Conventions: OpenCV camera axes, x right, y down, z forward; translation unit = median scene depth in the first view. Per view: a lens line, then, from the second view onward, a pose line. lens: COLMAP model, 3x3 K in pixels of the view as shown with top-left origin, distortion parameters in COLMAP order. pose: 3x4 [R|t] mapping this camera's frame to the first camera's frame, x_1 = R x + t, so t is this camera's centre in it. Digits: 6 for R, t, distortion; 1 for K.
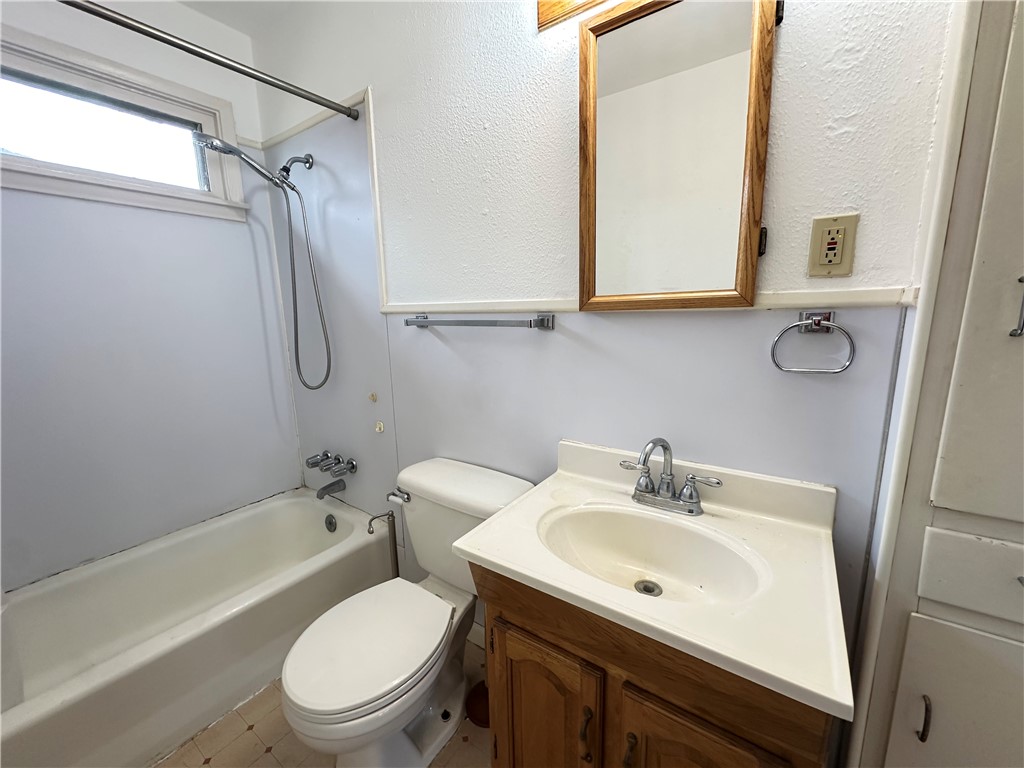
lens RADIAL K [[408.2, 0, 508.8], [0, 408.2, 383.7], [0, 0, 1]] dist [-0.004530, 0.000357]
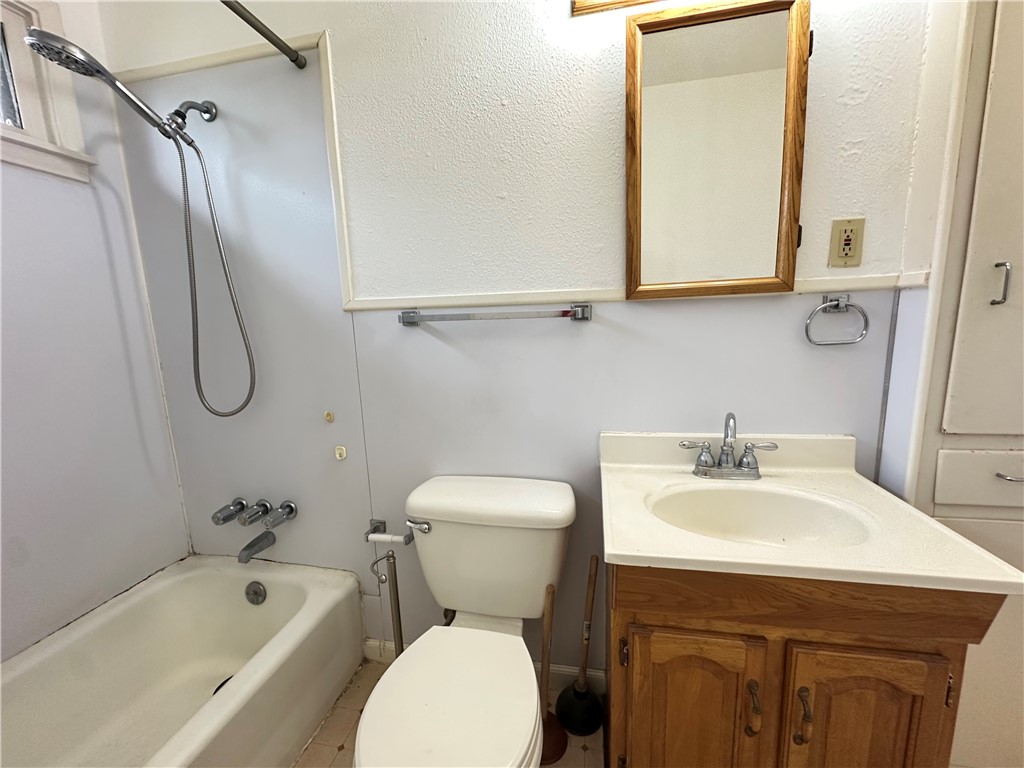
lens RADIAL K [[408.2, 0, 512.1], [0, 408.2, 384.1], [0, 0, 1]] dist [-0.004530, 0.000357]
pose [[0.916845, -0.072626, 0.392581, -0.499571], [0.086437, 0.996102, -0.017593, 0.023269], [-0.389773, 0.050064, 0.919549, 0.196297]]
